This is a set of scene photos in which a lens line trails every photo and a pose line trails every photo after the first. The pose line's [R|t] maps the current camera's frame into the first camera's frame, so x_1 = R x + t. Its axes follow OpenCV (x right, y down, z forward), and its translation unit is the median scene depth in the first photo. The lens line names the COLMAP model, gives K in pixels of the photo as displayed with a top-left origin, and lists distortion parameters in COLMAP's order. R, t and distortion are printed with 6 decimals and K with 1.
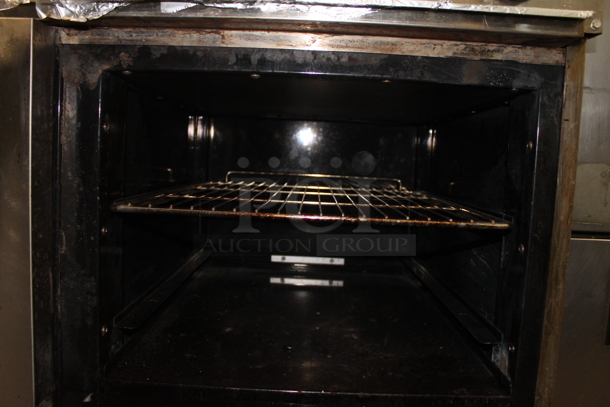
lens RADIAL K [[605.6, 0, 304.9], [0, 605.6, 204.8], [0, 0, 1]] dist [-0.161303, 0.000000]
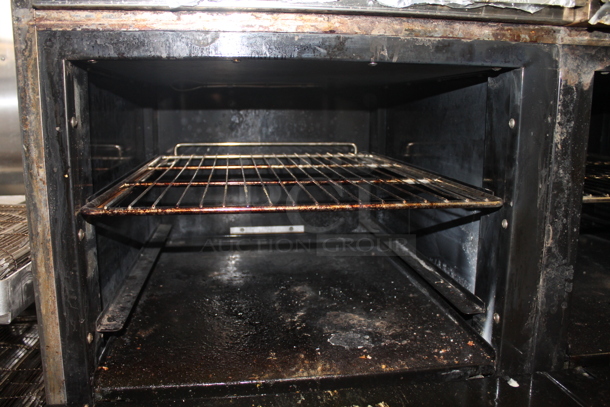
lens RADIAL K [[509.7, 0, 305.0], [0, 509.7, 204.4], [0, 0, 1]] dist [-0.157018, 0.123940]
pose [[0.989232, -0.071286, 0.127819, -0.957887], [0.061541, 0.995002, 0.078632, -0.089835], [-0.132785, -0.069919, 0.988676, 0.189172]]
